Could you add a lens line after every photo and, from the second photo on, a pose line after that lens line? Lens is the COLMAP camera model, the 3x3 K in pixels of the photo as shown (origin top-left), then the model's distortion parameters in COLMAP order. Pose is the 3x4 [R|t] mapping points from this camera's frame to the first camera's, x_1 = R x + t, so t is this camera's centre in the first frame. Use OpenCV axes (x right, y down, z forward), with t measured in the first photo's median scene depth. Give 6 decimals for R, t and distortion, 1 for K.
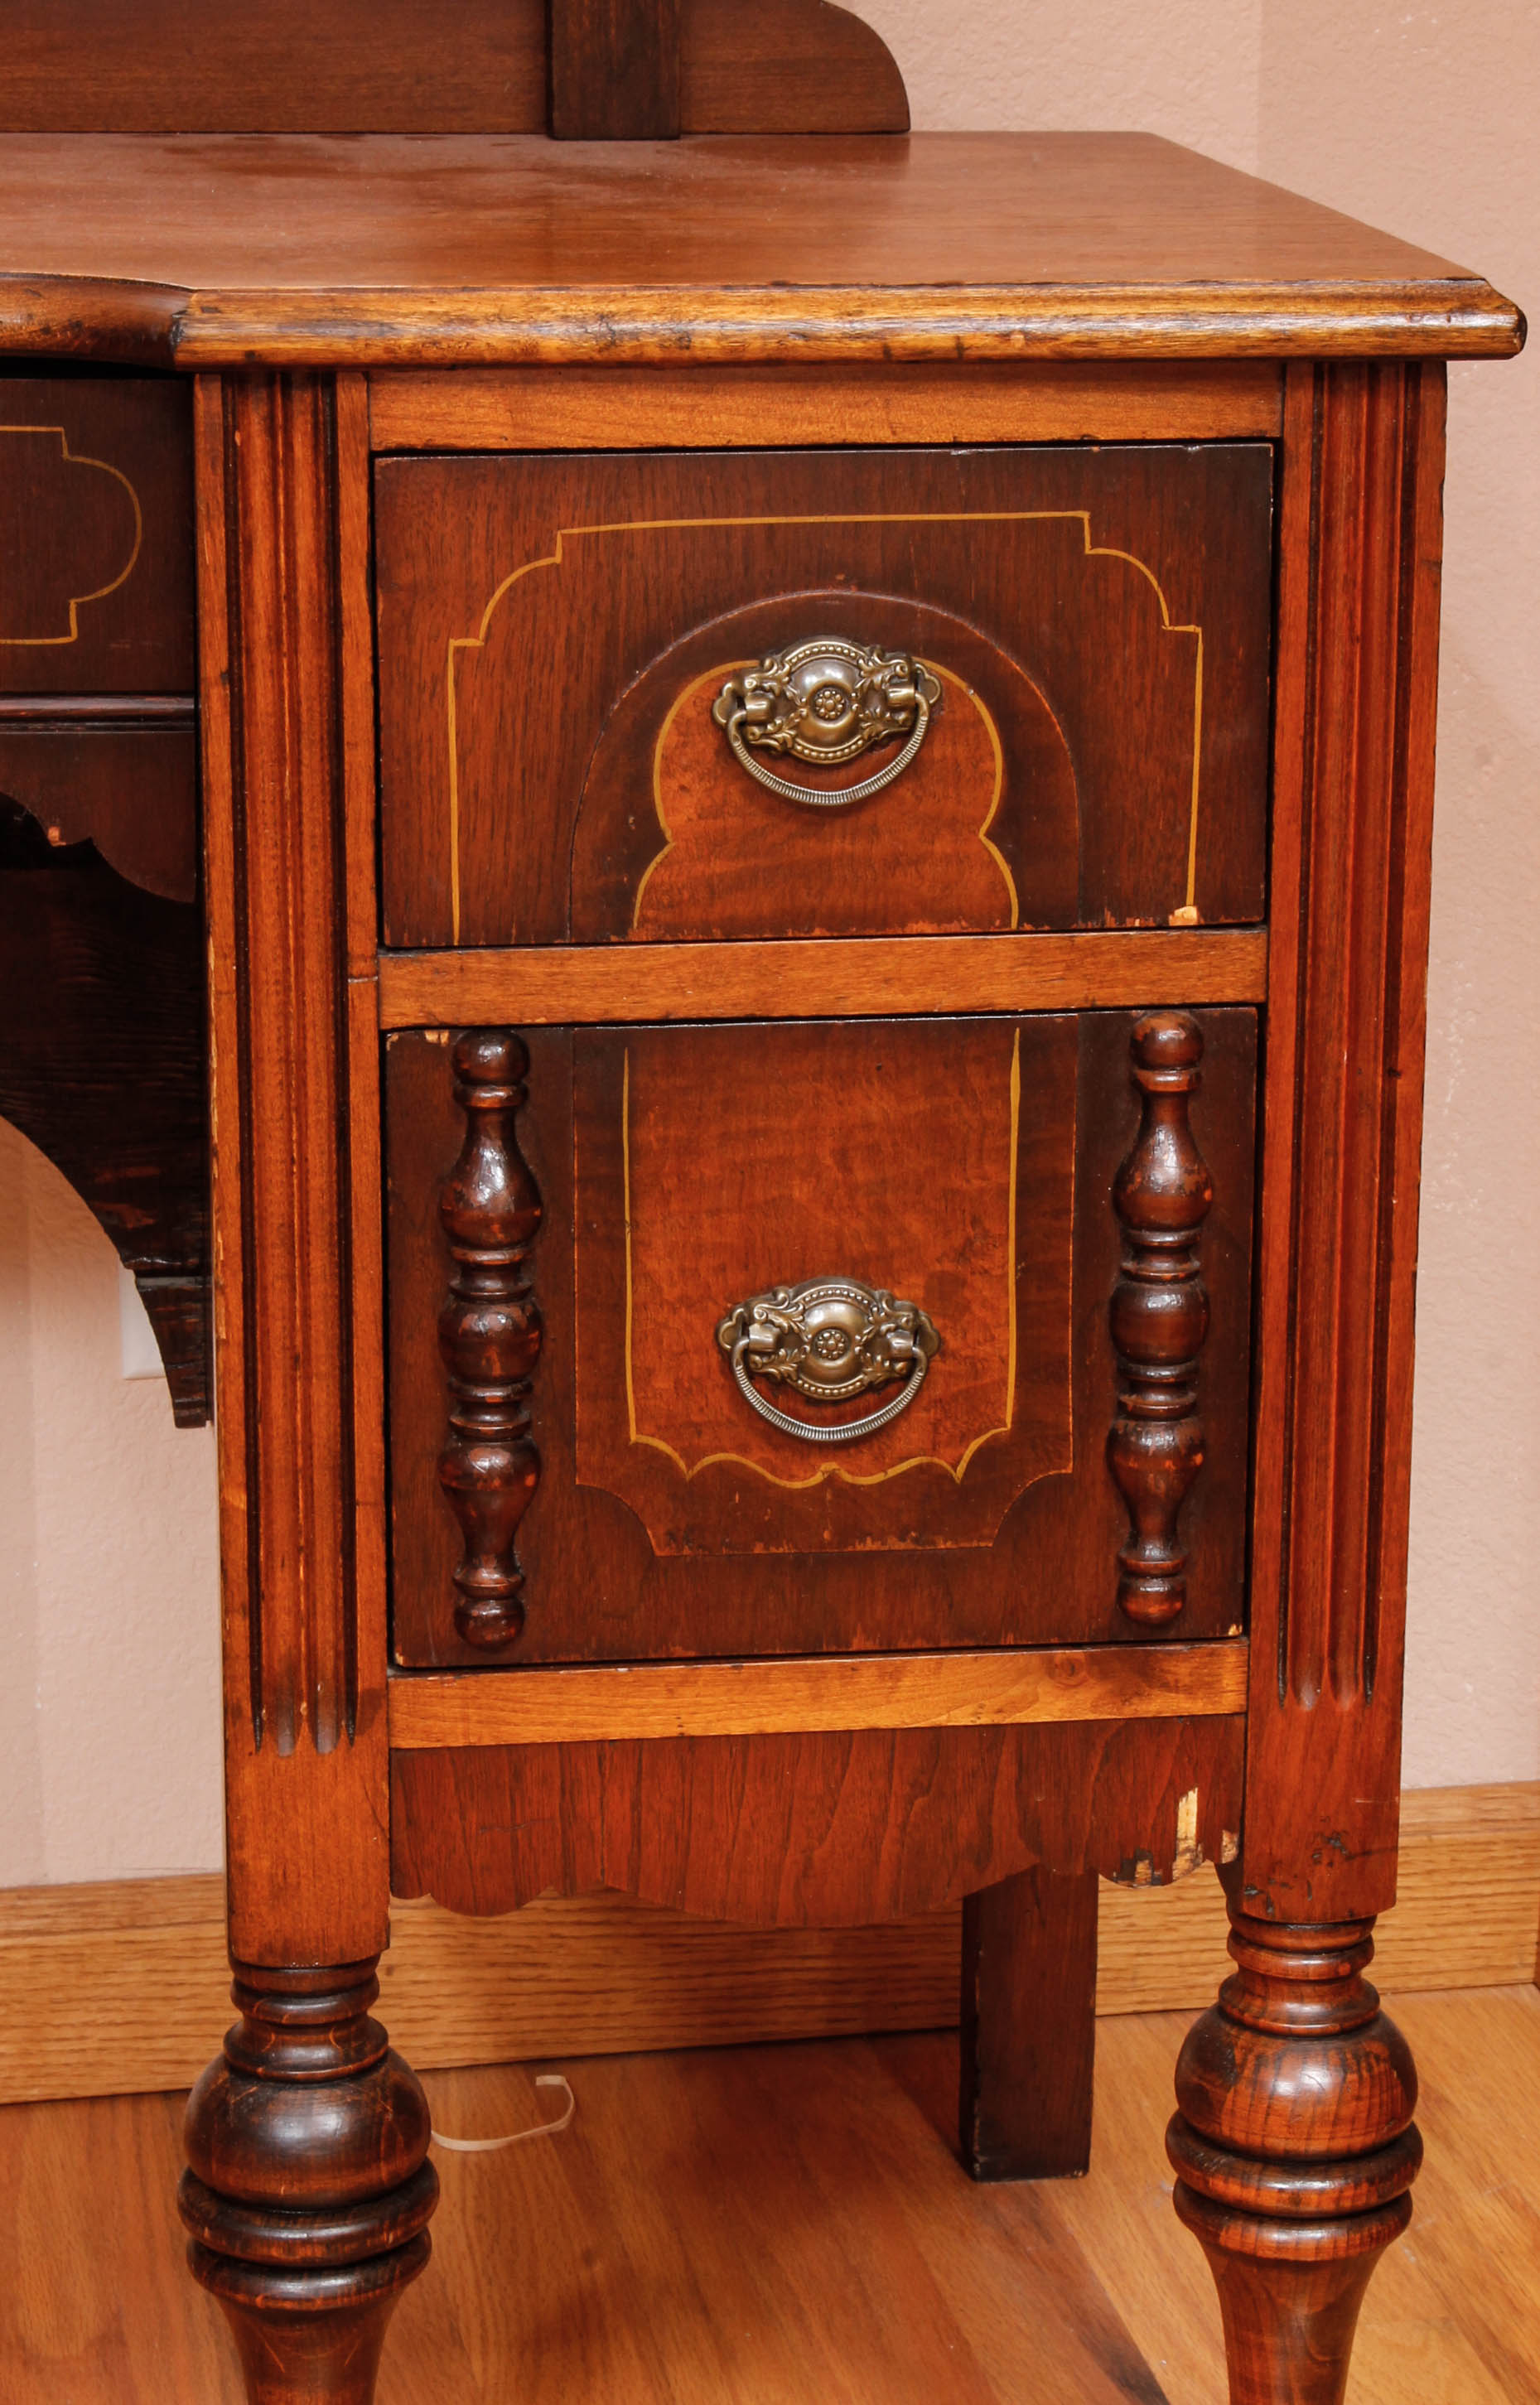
lens RADIAL K [[5702.0, 0, 755.0], [0, 5702.0, 1156.1], [0, 0, 1]] dist [0.059476, -0.110067]
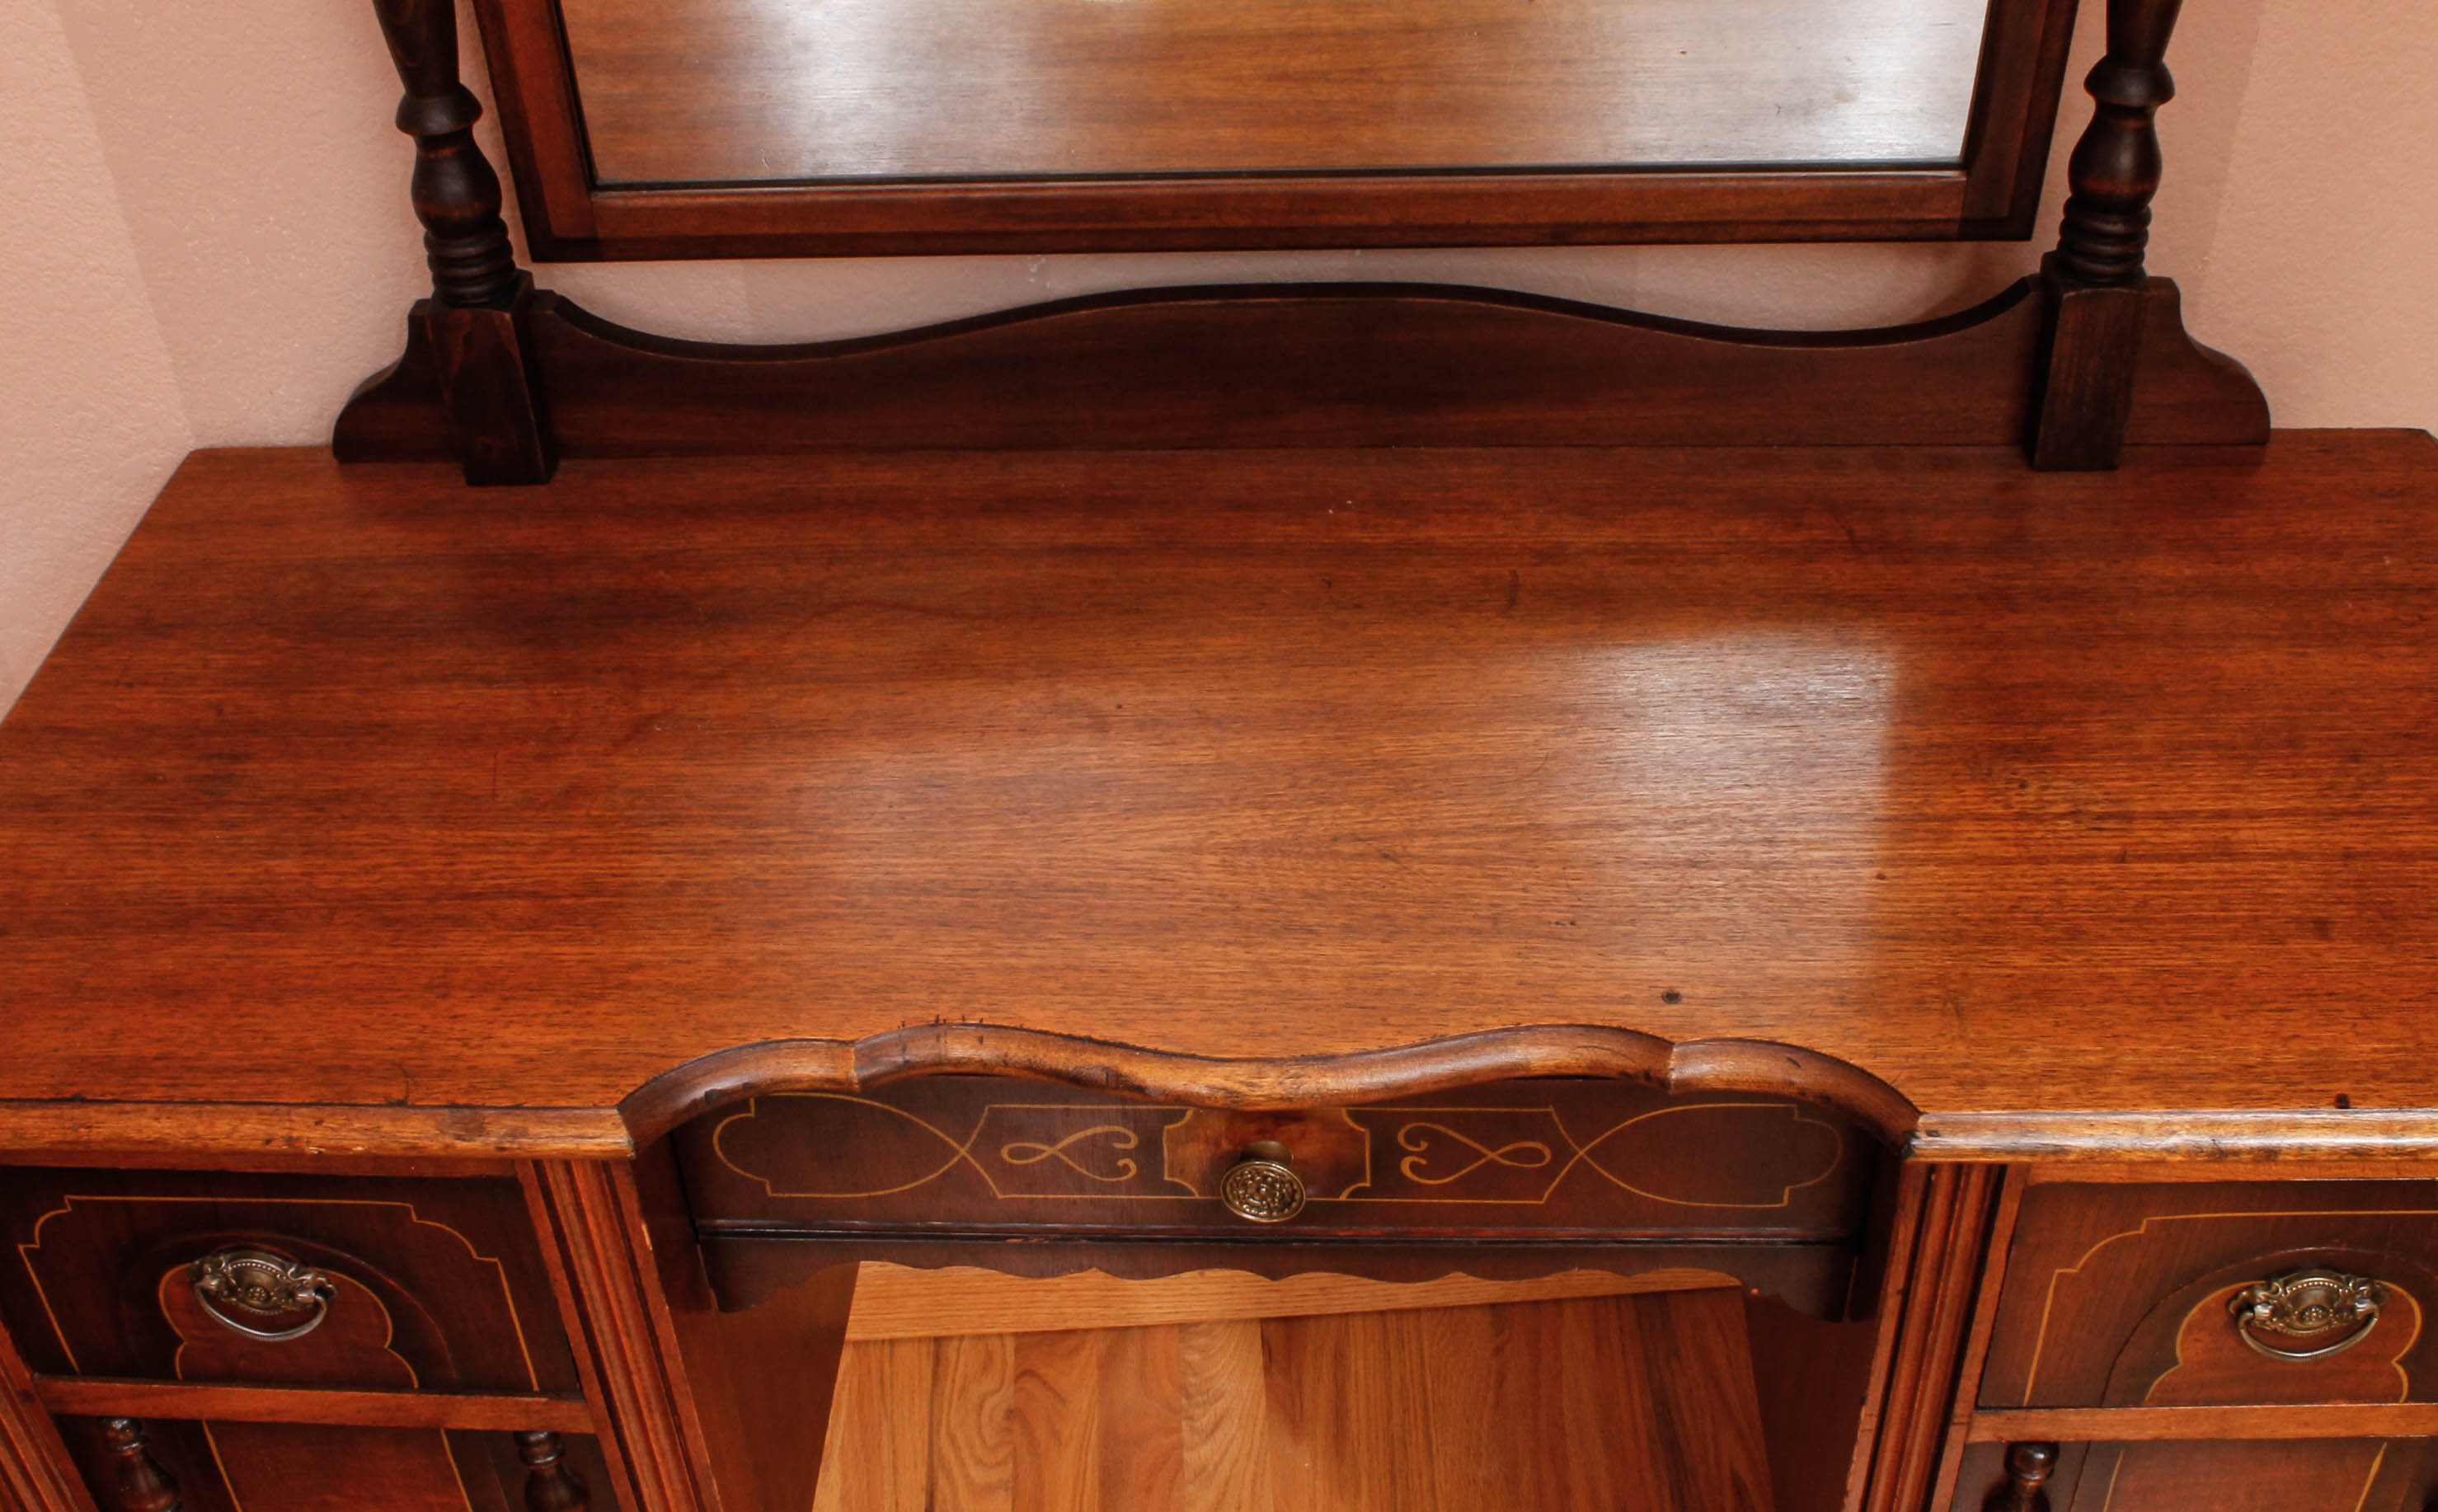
lens RADIAL K [[2534.1, 0, 1219.0], [0, 2534.1, 756.0], [0, 0, 1]] dist [-0.155093, 0.188168]
pose [[0.985290, 0.062465, -0.159066, -0.163970], [0.003641, 0.922918, 0.384979, -0.436458], [0.170853, -0.379895, 0.909114, 0.424889]]
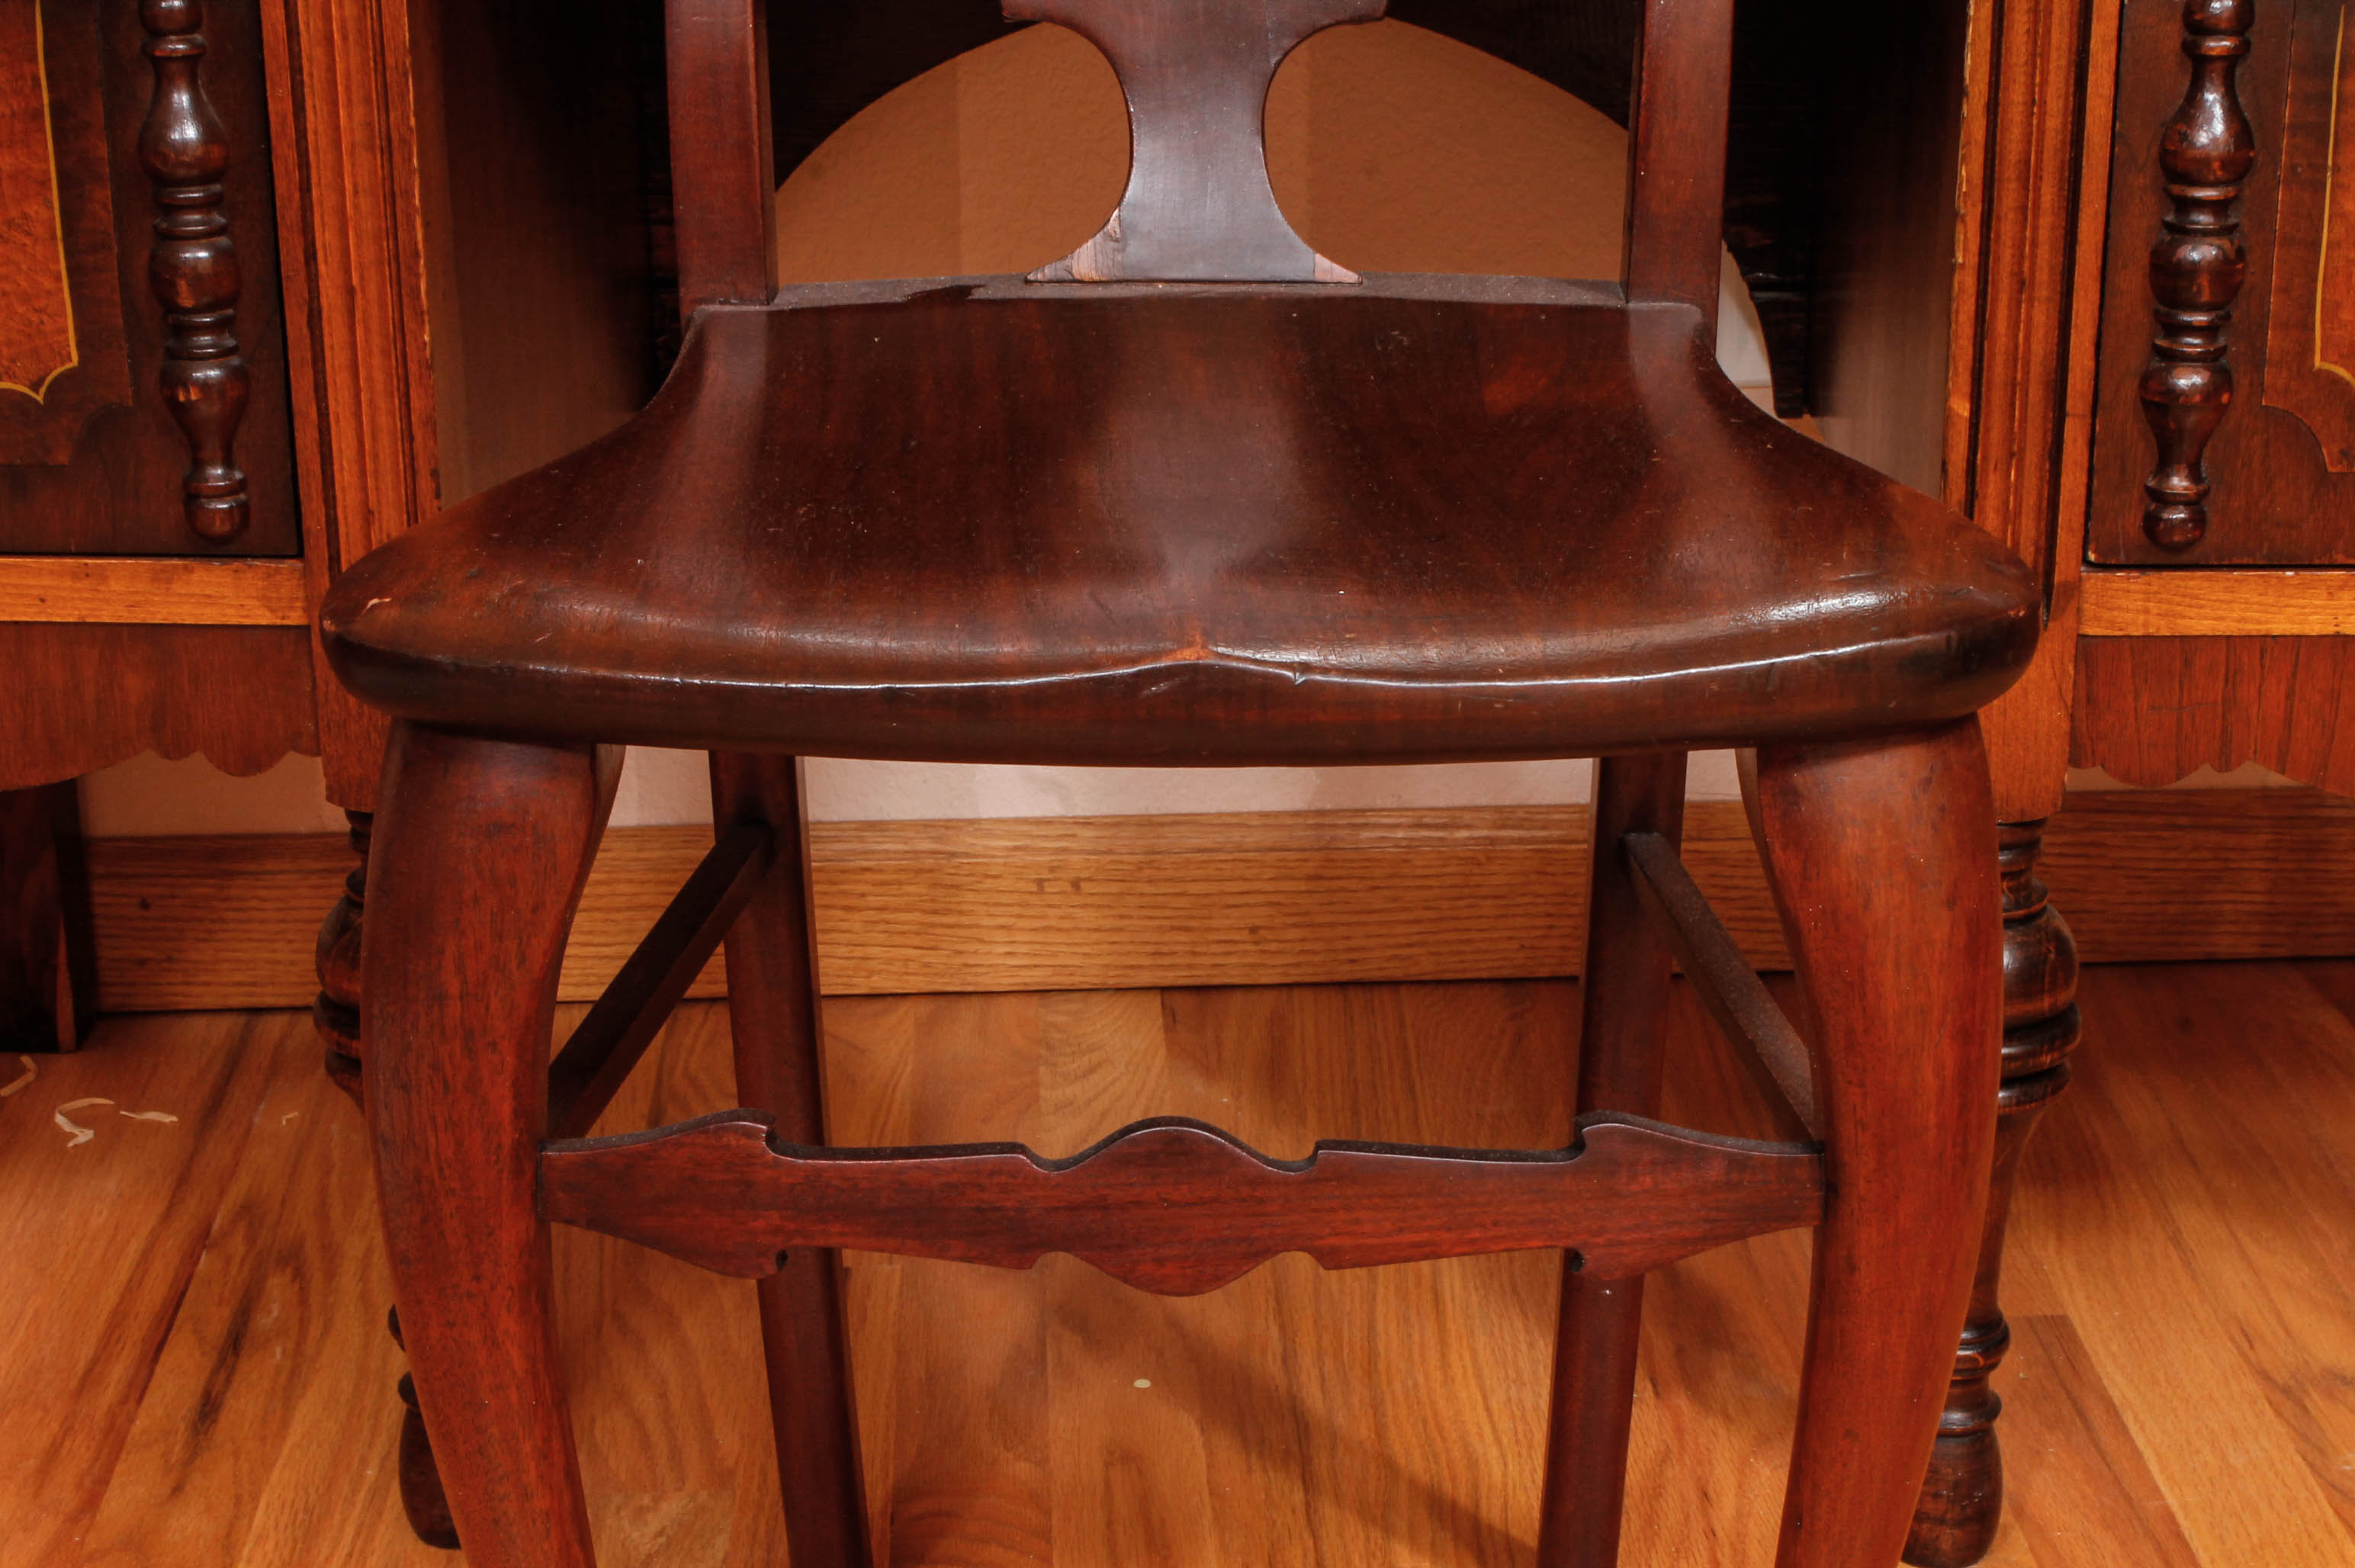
lens RADIAL K [[4000.5, 0, 1177.5], [0, 4000.5, 784.0], [0, 0, 1]] dist [-0.005932, 0.032226]
pose [[0.986165, 0.040077, -0.160849, -0.113201], [-0.025966, 0.995703, 0.088891, 0.067770], [0.163720, -0.083485, 0.982968, 0.180981]]
